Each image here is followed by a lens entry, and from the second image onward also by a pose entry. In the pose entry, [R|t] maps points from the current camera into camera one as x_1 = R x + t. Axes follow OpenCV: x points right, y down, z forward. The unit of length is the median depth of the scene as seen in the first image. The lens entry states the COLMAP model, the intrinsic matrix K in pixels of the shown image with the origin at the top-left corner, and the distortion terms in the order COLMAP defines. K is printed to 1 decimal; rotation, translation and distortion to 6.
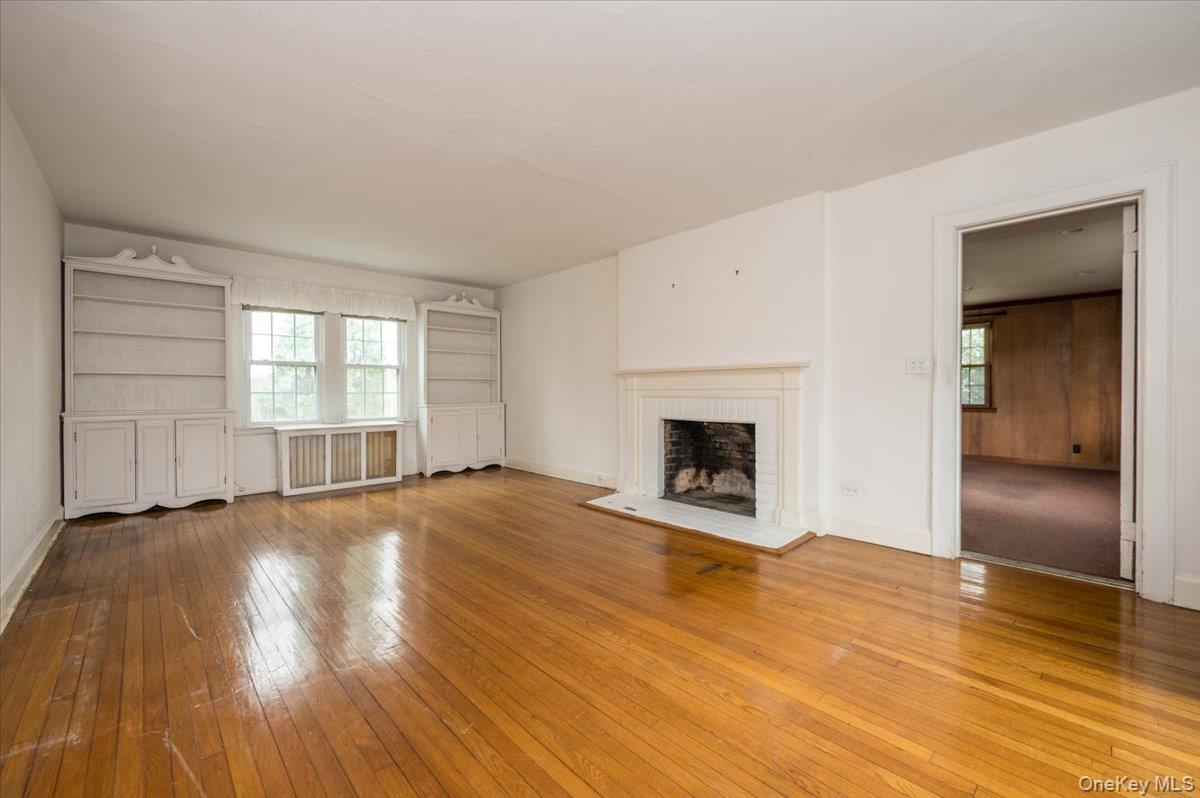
lens RADIAL K [[488.6, 0, 594.0], [0, 488.6, 397.5], [0, 0, 1]] dist [0.011933, 0.000252]
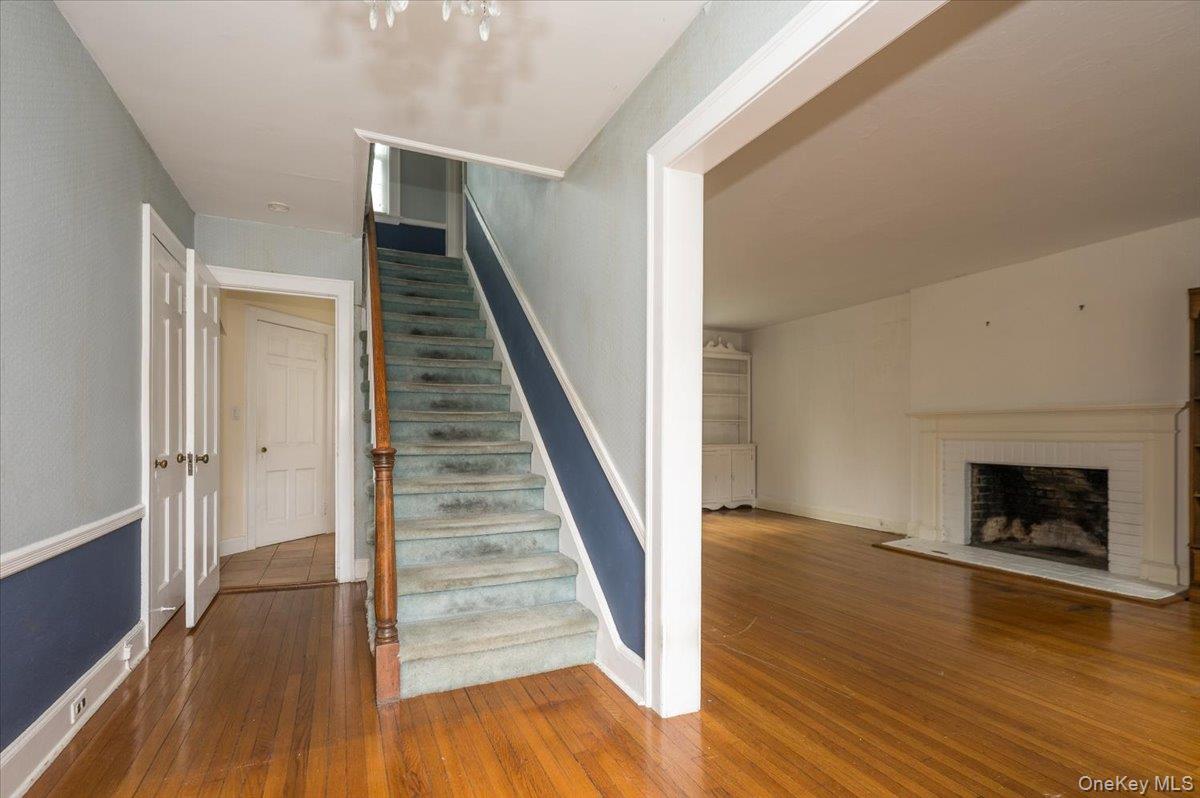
lens RADIAL K [[543.1, 0, 567.4], [0, 543.1, 437.4], [0, 0, 1]] dist [-0.000012, 0.000108]
pose [[0.939562, 0.007721, -0.342292, -0.225778], [-0.008519, 0.999963, -0.000826, 0.001624], [0.342274, 0.003691, 0.939593, -0.255062]]
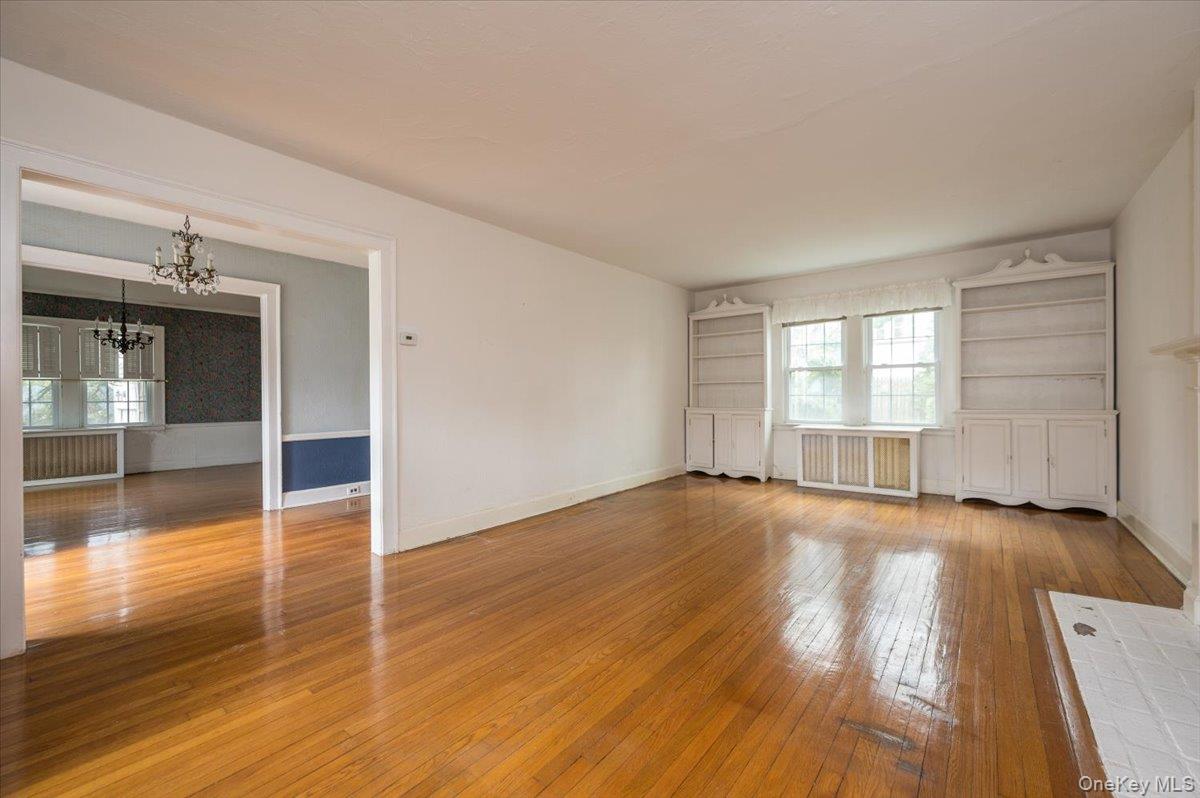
lens RADIAL K [[488.6, 0, 597.8], [0, 488.6, 397.1], [0, 0, 1]] dist [0.011933, 0.000252]
pose [[0.147179, 0.005558, -0.989094, 0.443475], [-0.003639, 0.999980, 0.005078, -0.009591], [0.989103, 0.002852, 0.147196, 0.382937]]
